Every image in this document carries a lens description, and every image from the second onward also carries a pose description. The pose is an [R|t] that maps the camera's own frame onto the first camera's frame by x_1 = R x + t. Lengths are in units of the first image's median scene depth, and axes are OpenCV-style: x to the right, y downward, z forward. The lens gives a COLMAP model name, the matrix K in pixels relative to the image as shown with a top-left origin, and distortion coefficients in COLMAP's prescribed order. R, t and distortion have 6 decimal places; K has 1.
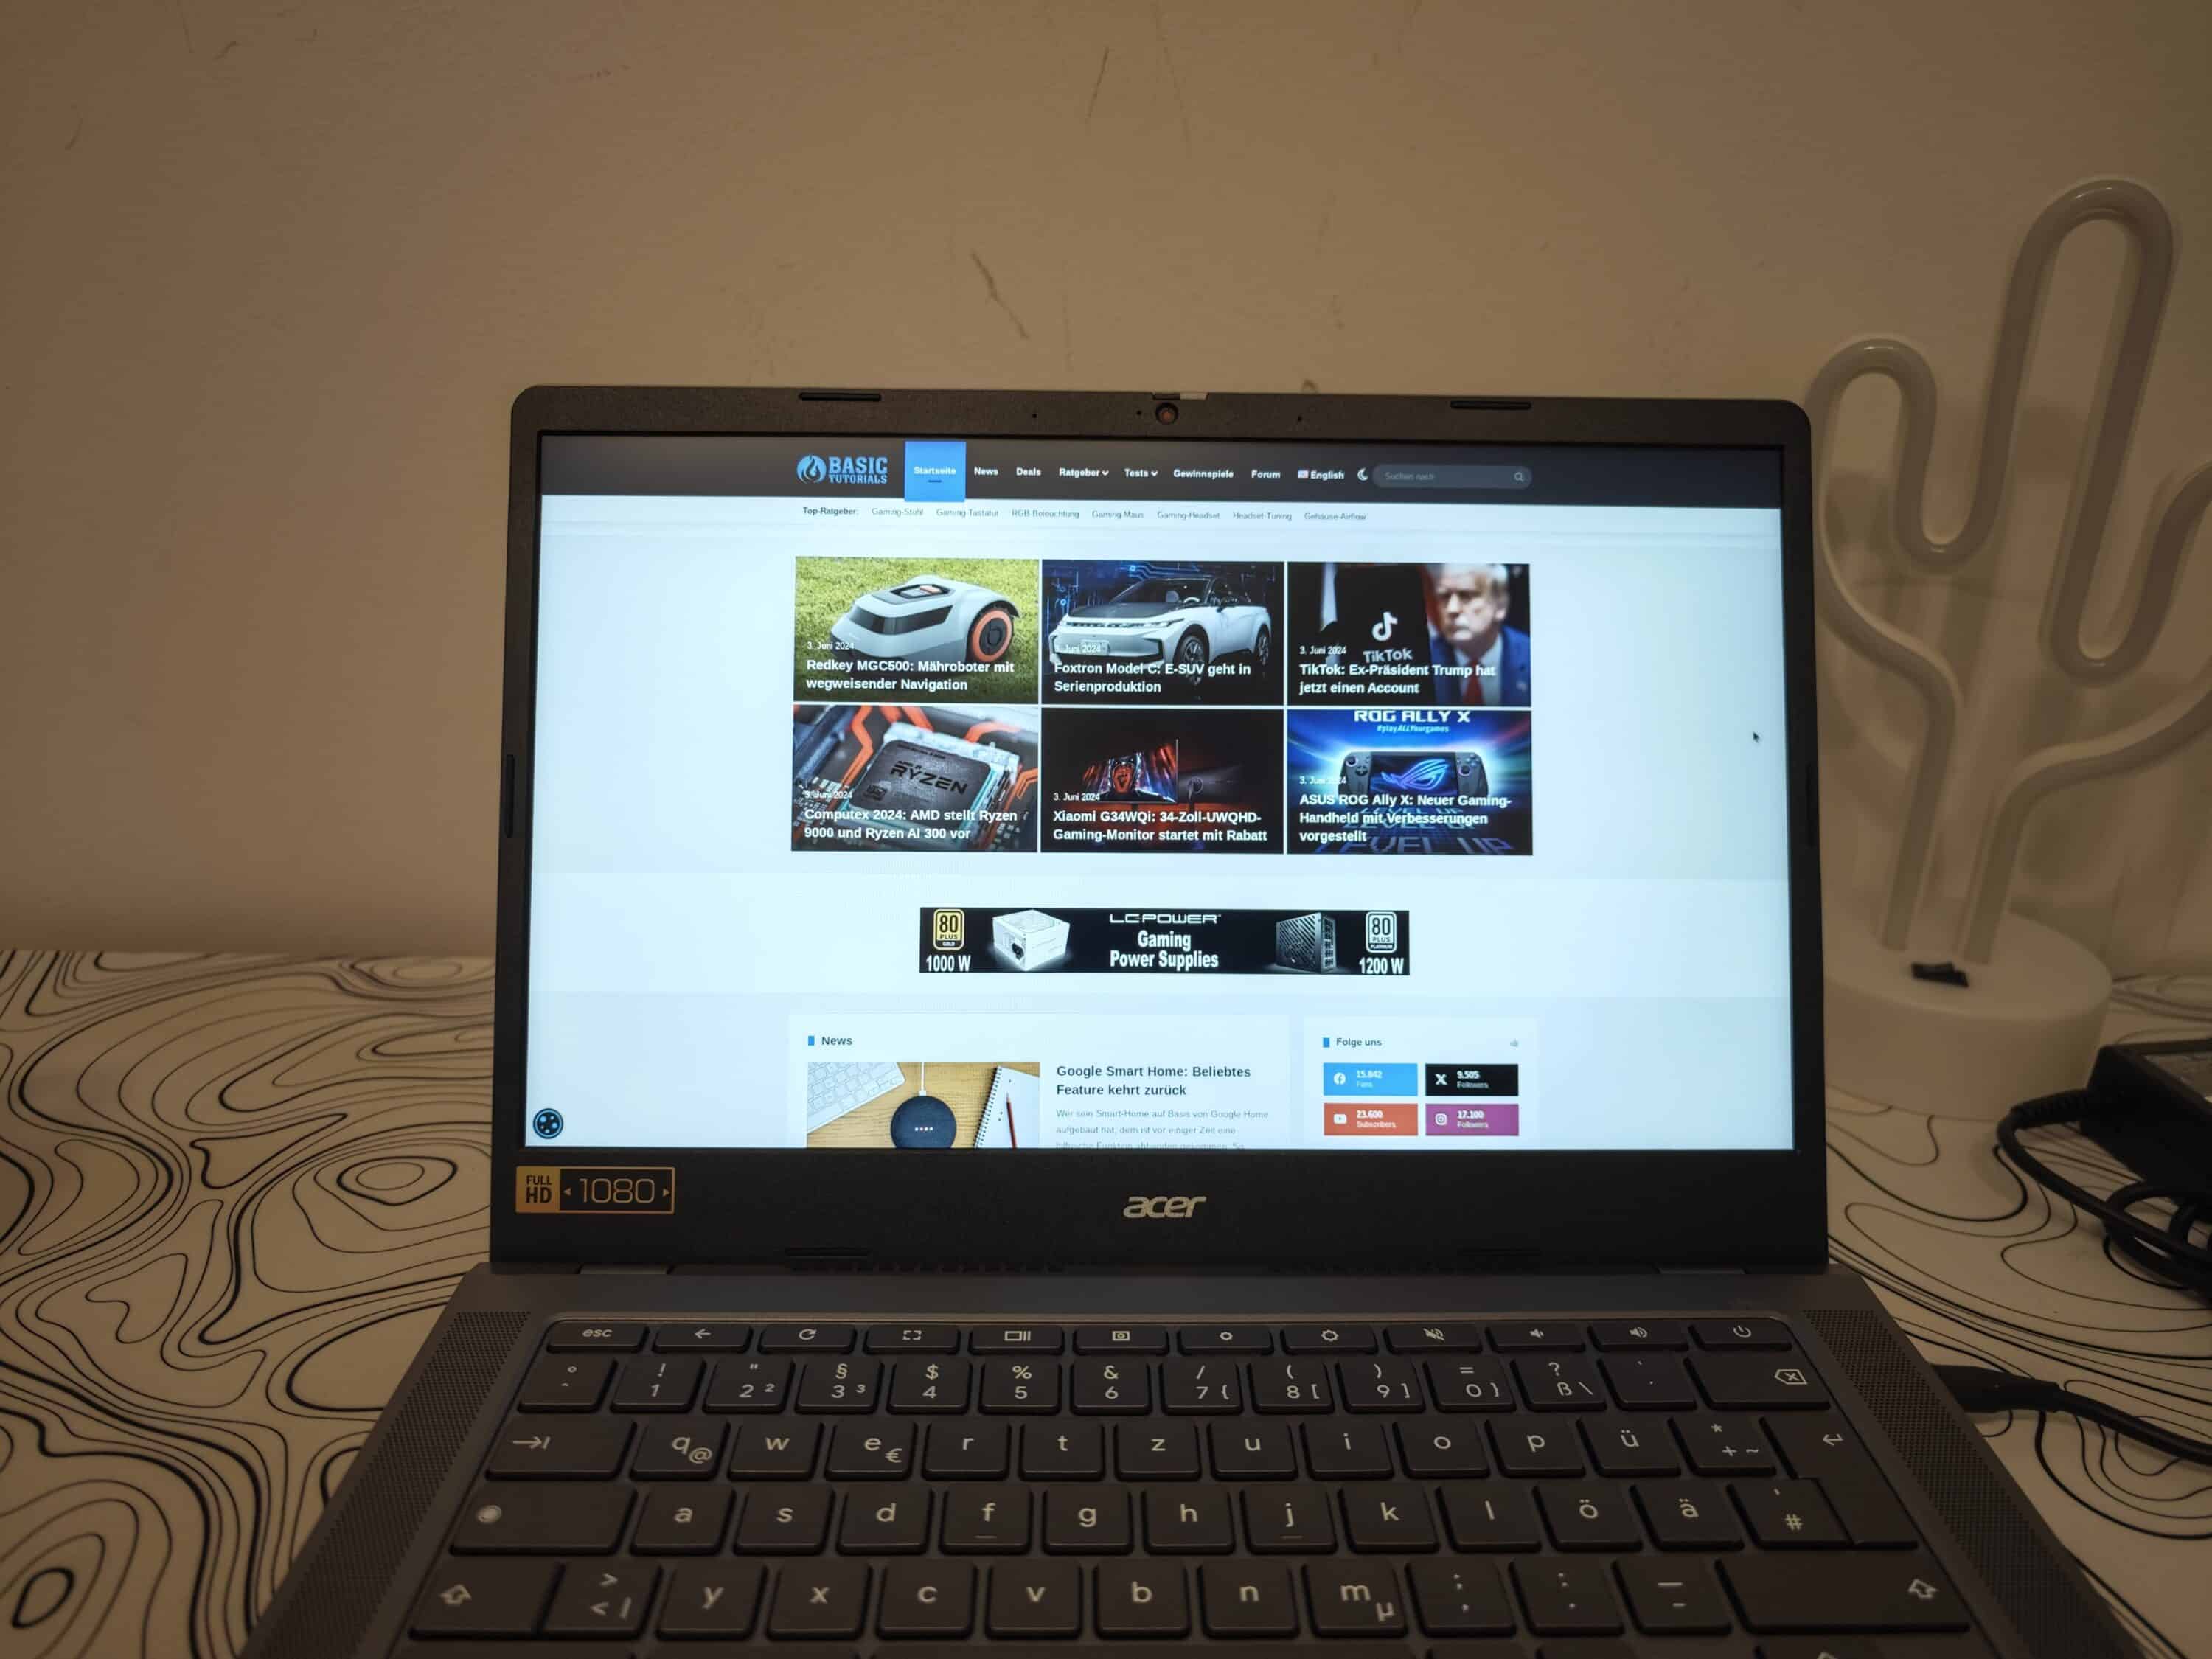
lens RADIAL K [[1485.4, 0, 1102.3], [0, 1485.4, 838.3], [0, 0, 1]] dist [-0.019982, -0.001882]
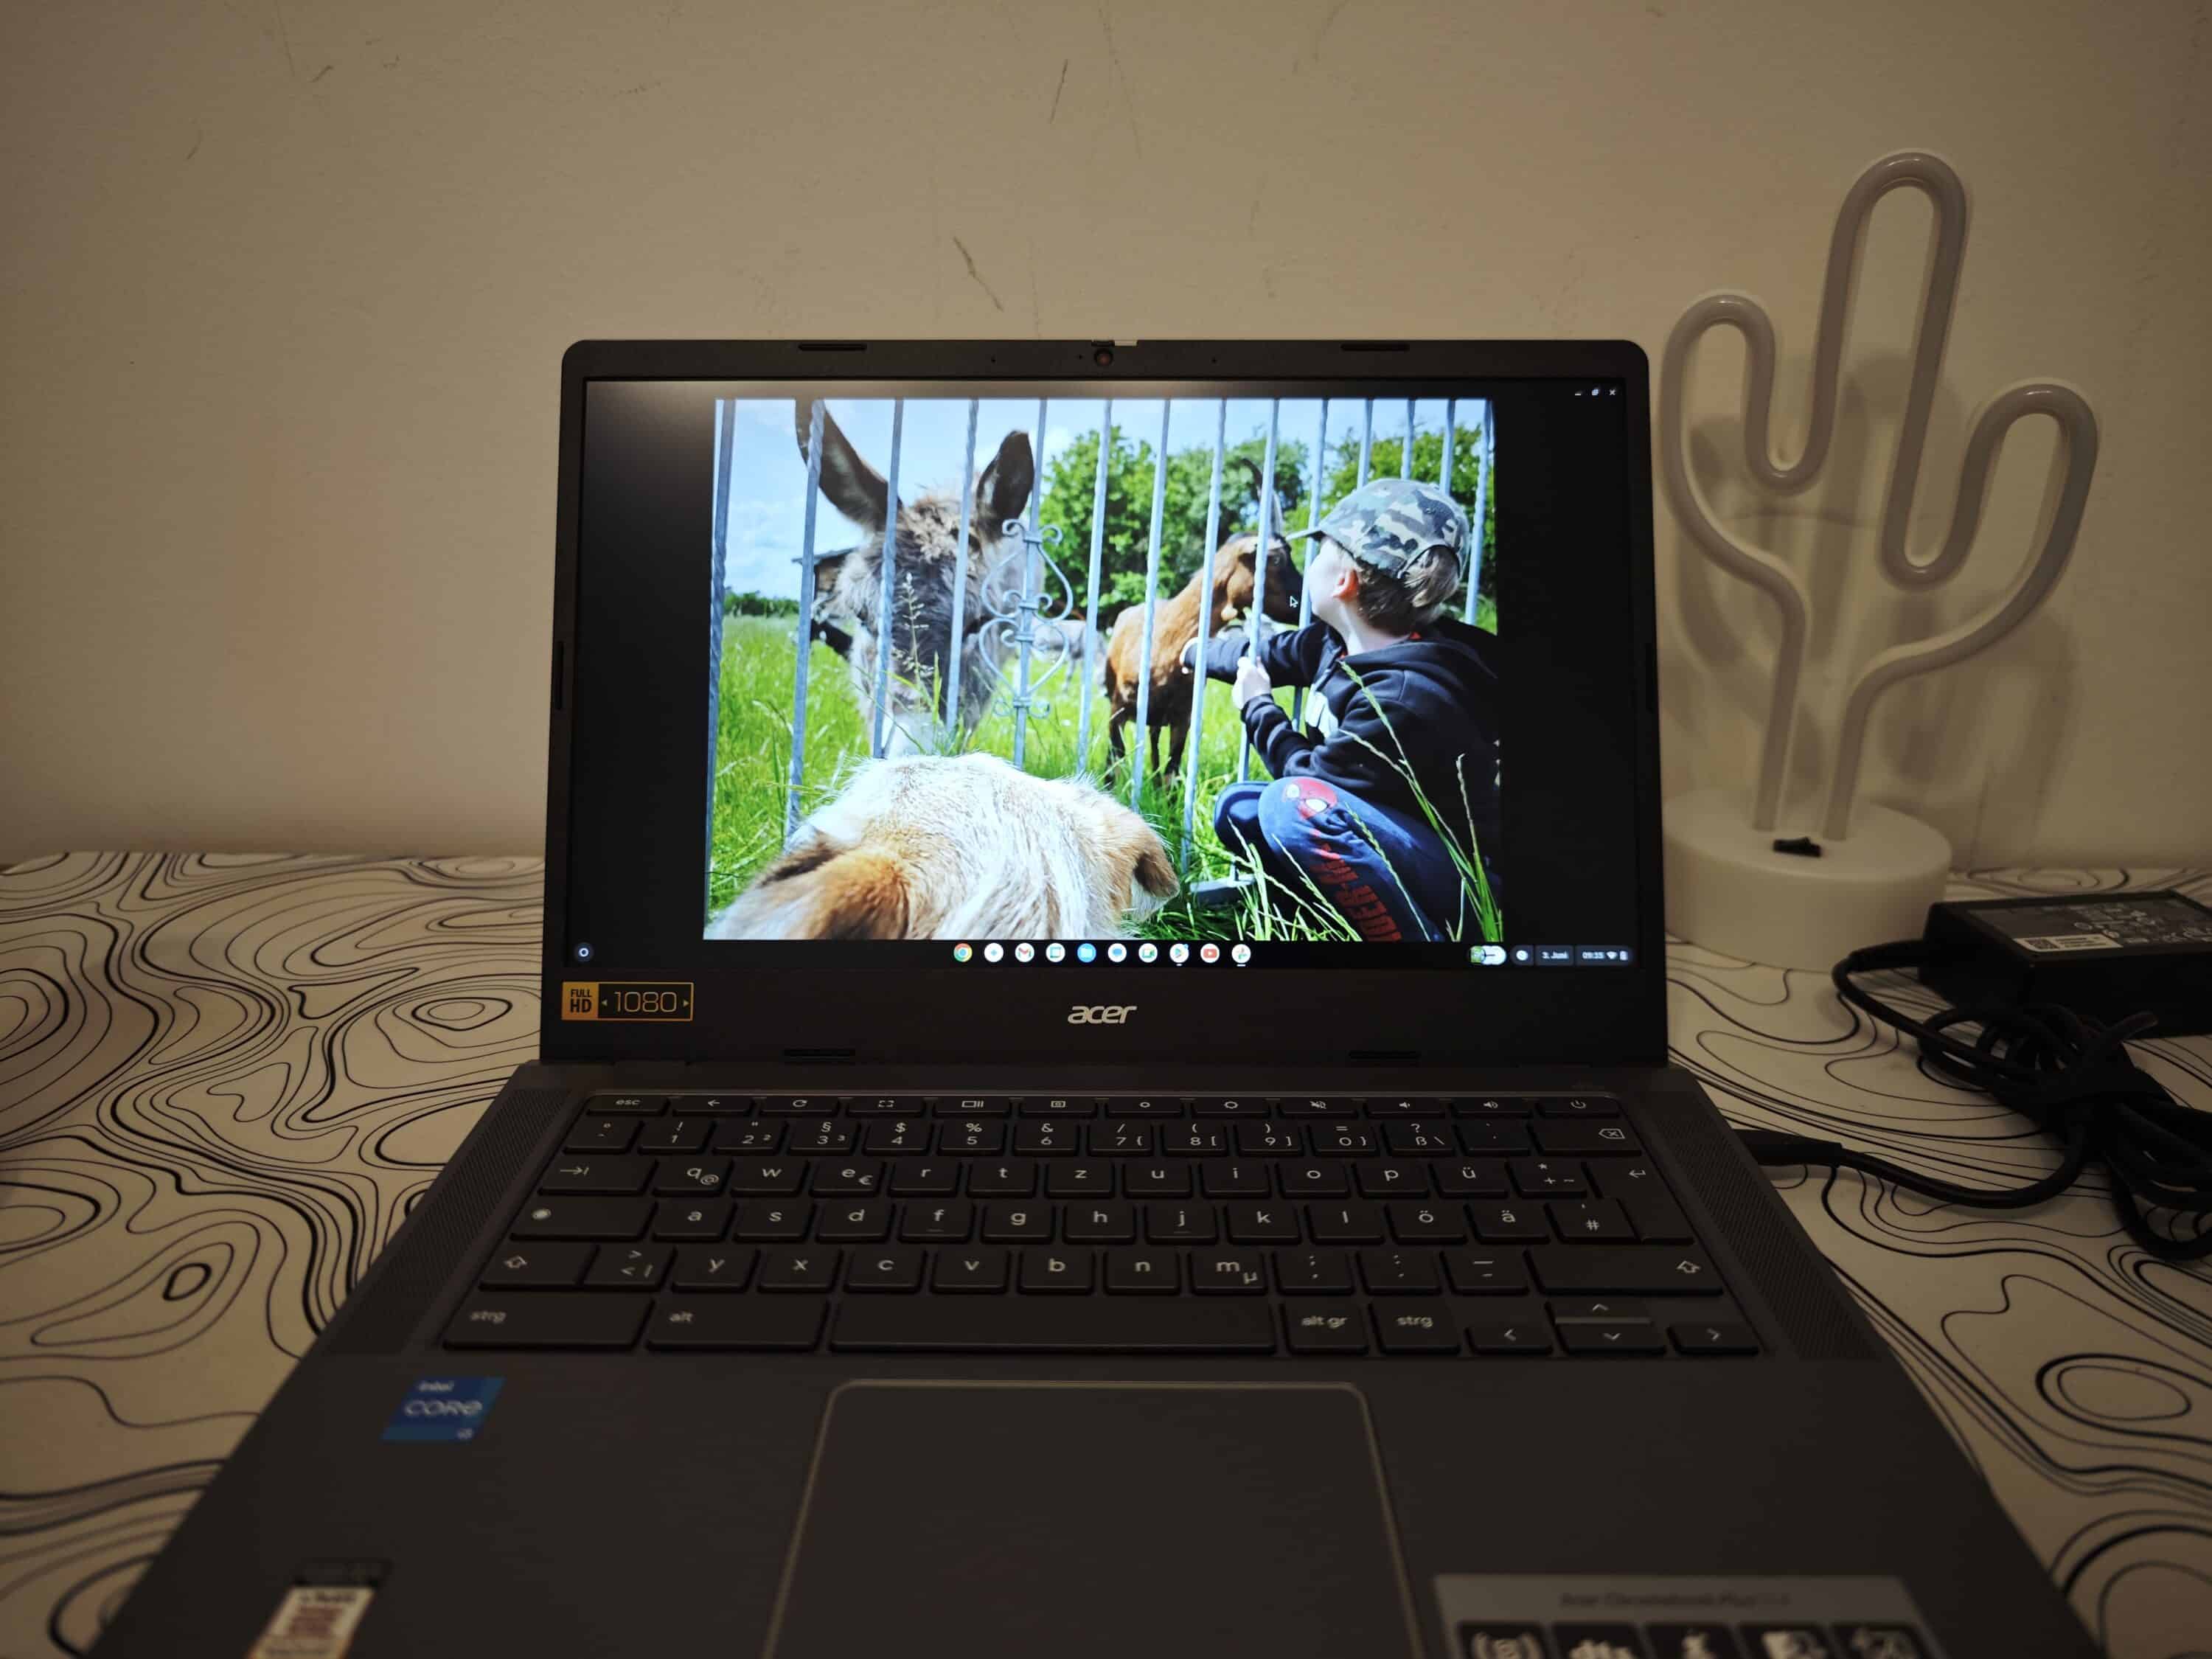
lens RADIAL K [[1485.4, 0, 1106.1], [0, 1485.4, 825.6], [0, 0, 1]] dist [-0.019982, -0.001882]
pose [[0.999732, -0.004796, -0.022650, 0.074333], [0.004277, 0.999728, -0.022925, 0.125542], [0.022754, 0.022822, 0.999481, -0.198974]]
